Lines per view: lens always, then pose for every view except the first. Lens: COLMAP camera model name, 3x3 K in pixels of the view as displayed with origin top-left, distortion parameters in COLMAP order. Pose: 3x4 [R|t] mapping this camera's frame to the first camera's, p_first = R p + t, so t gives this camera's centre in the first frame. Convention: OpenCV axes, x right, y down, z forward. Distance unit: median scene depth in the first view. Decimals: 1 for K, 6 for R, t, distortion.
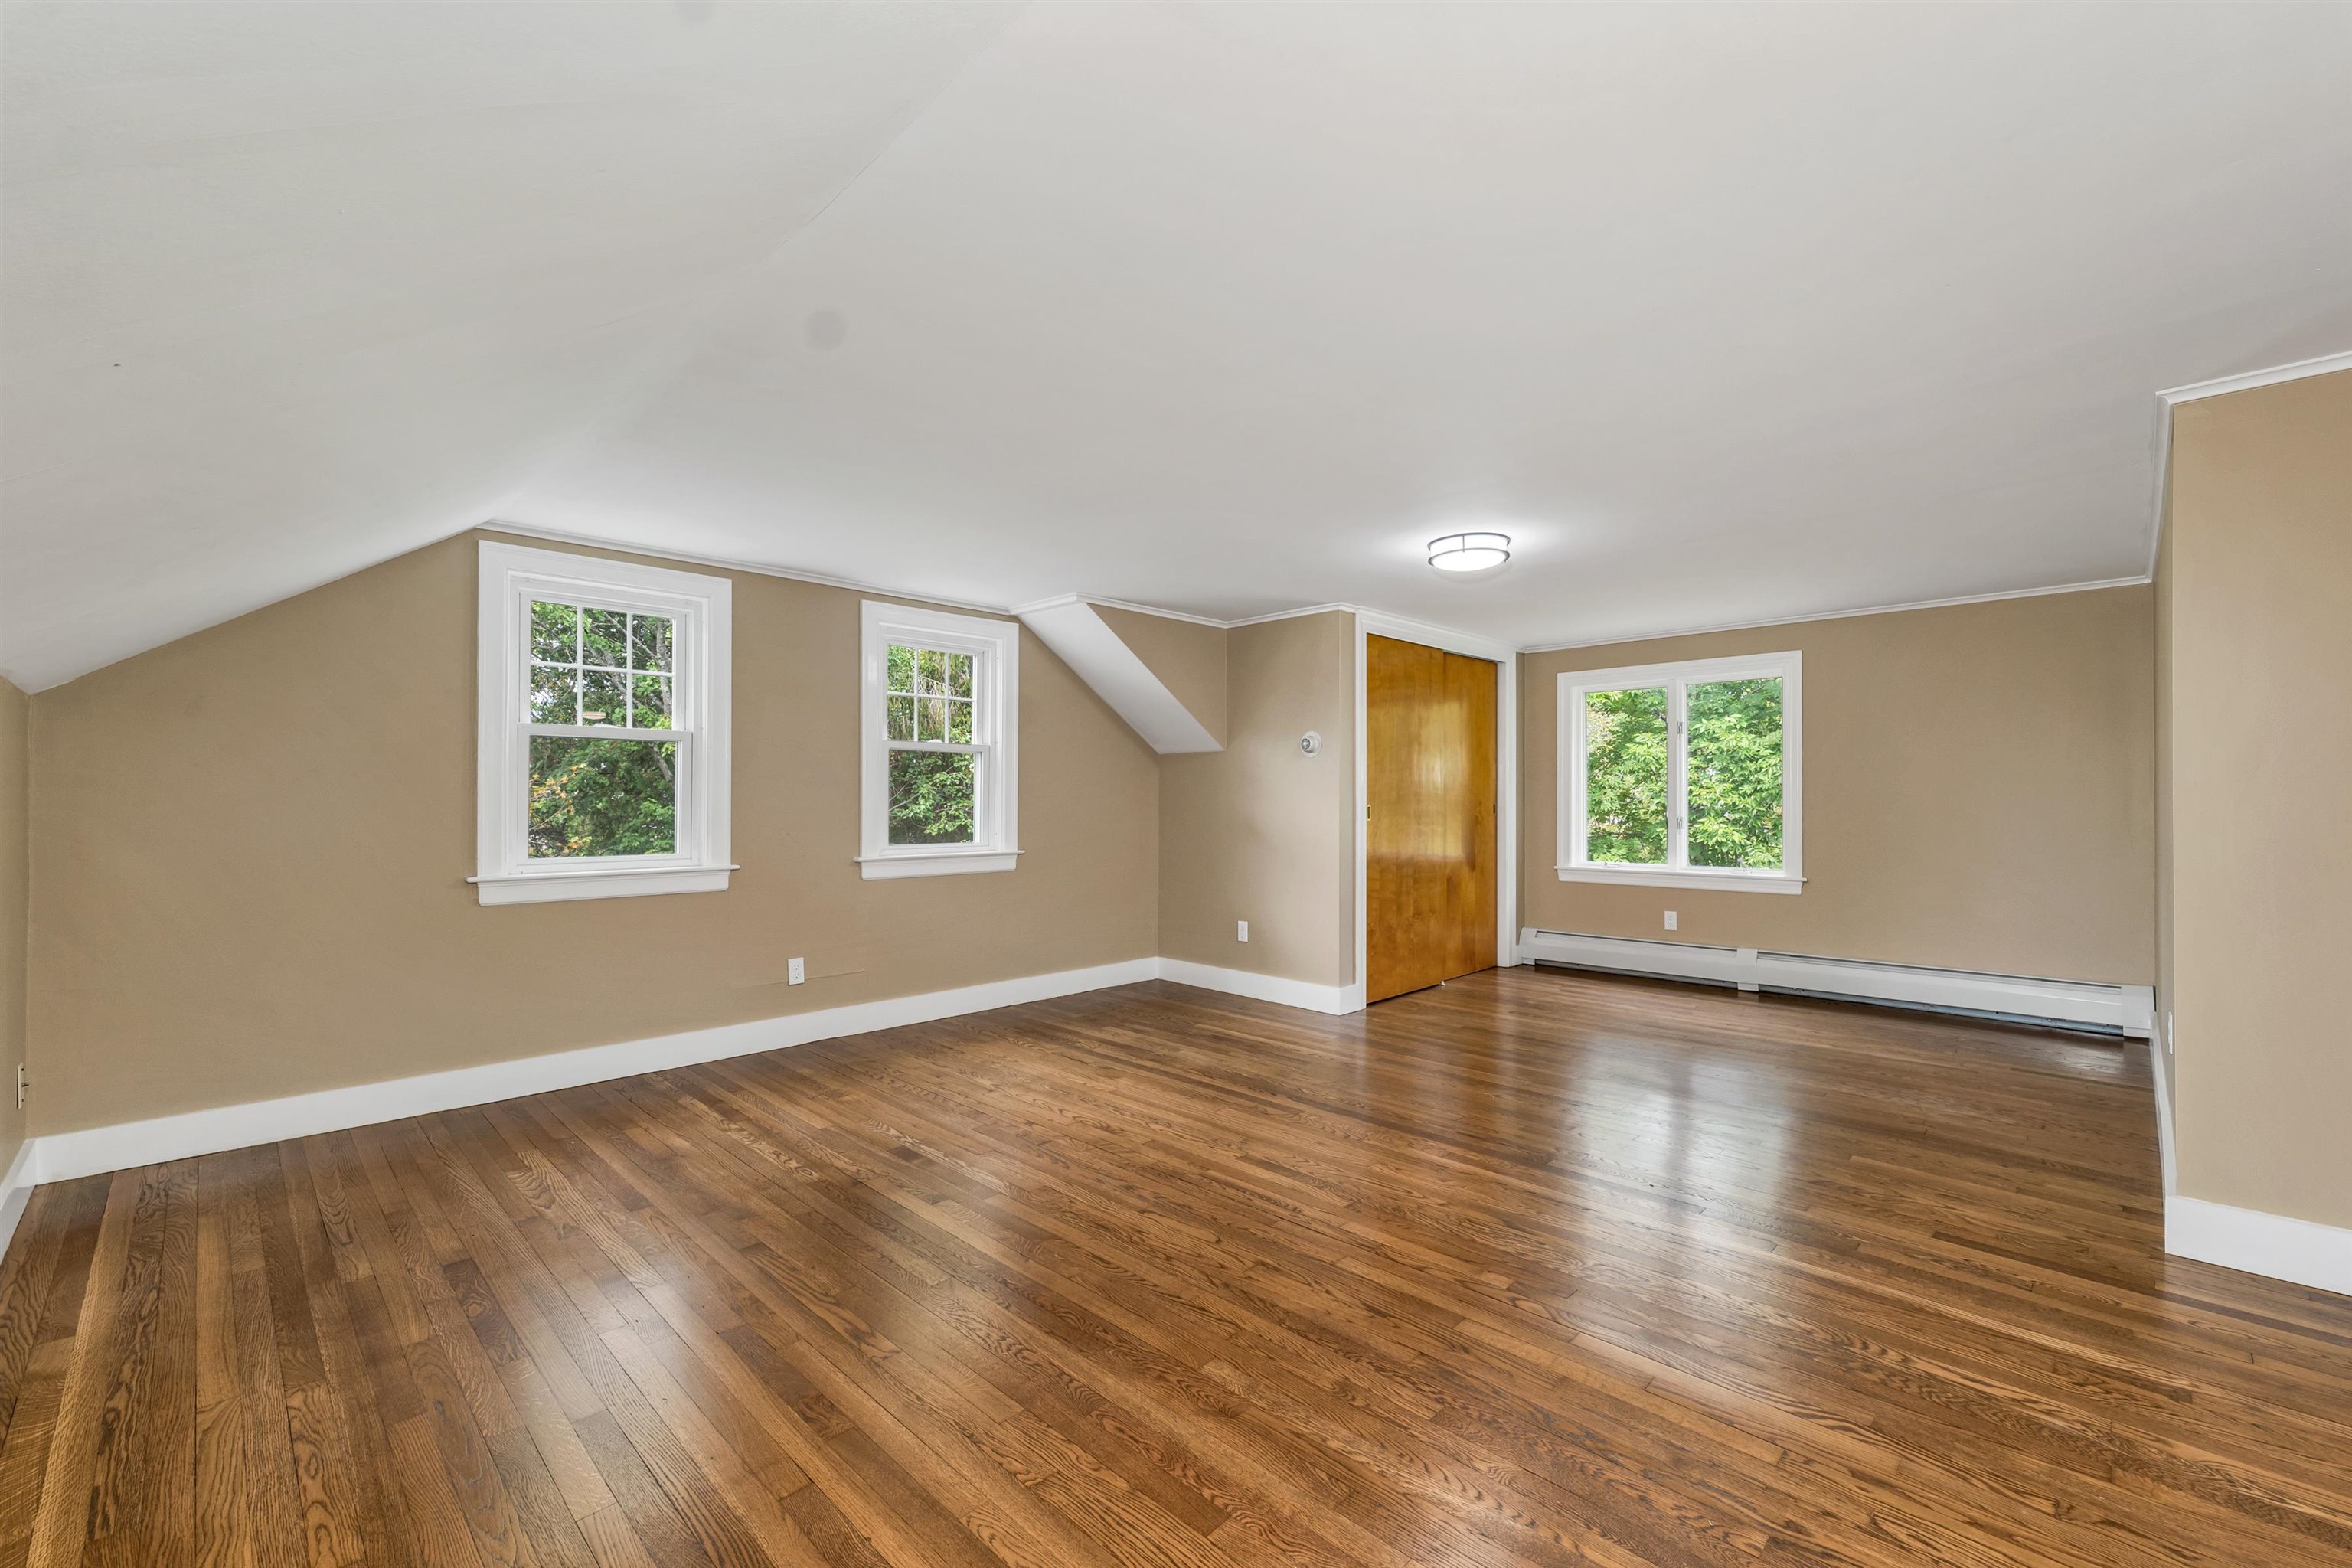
lens RADIAL K [[983.7, 0, 1186.1], [0, 983.7, 791.9], [0, 0, 1]] dist [0.004580, -0.001367]
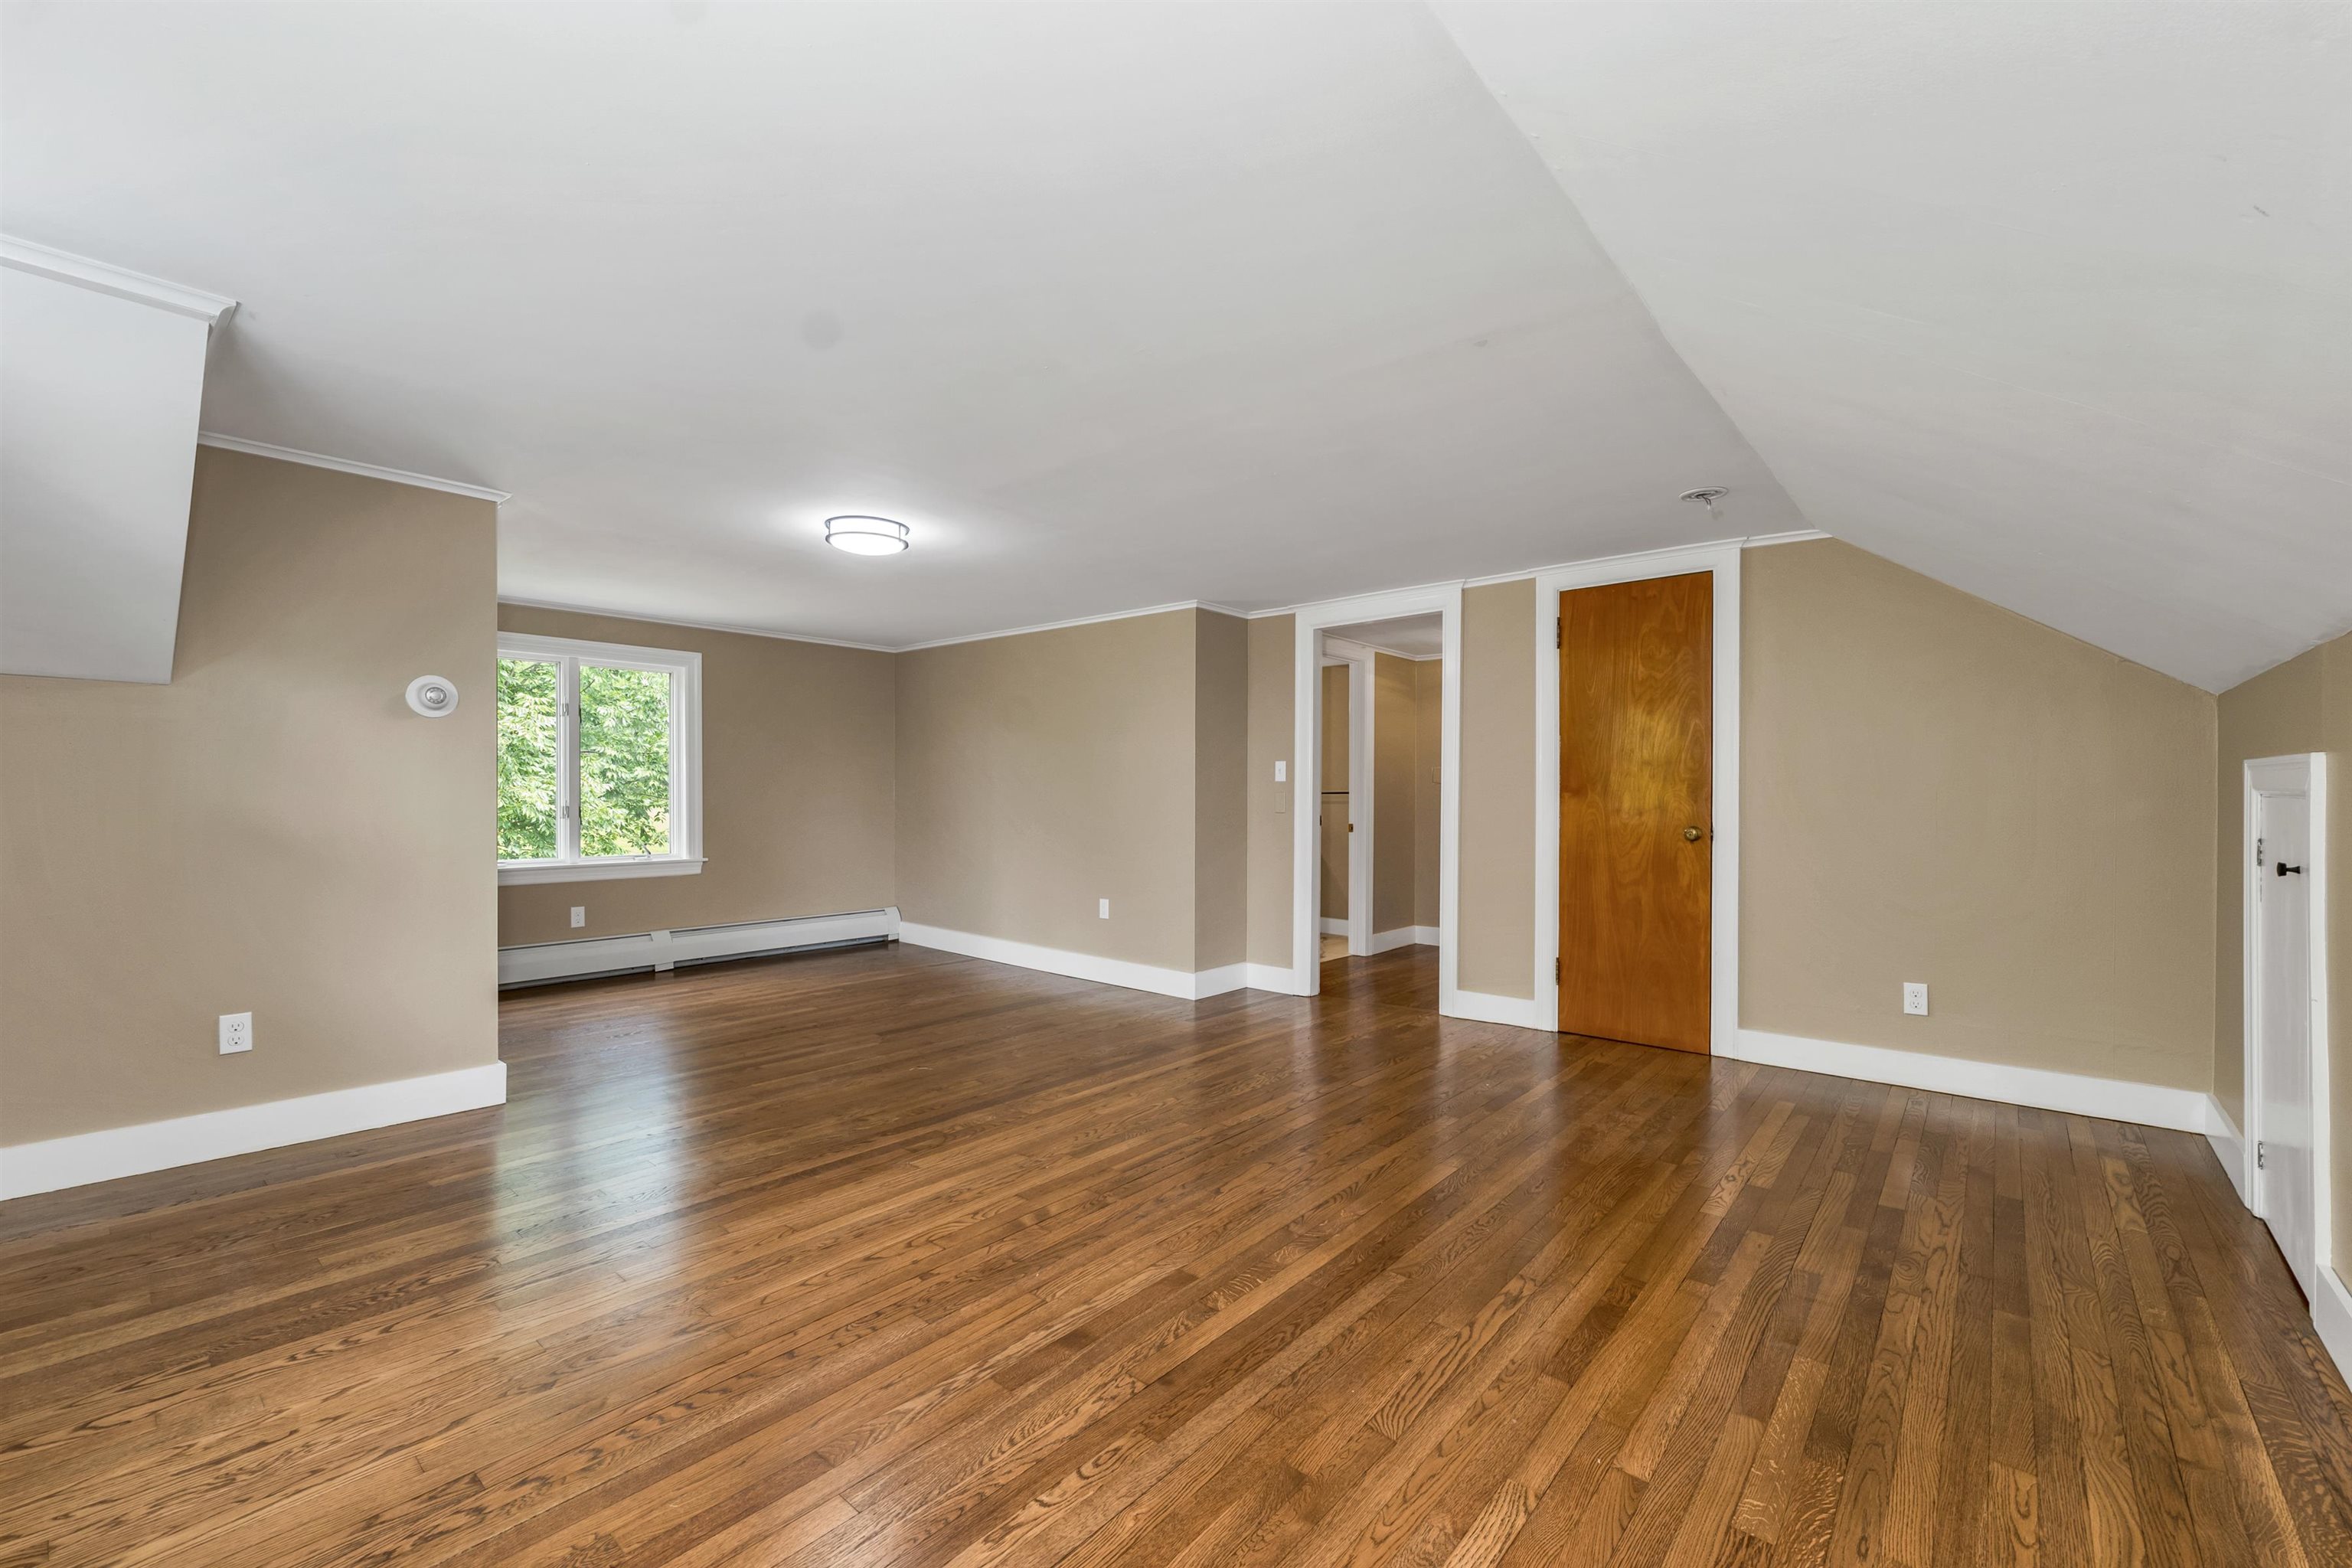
lens RADIAL K [[983.7, 0, 1186.4], [0, 983.7, 790.7], [0, 0, 1]] dist [0.004580, -0.001367]
pose [[-0.080321, 0.000931, 0.996769, -0.767041], [-0.006838, 0.999976, -0.001485, 0.017621], [-0.996746, -0.006935, -0.080312, 0.830750]]
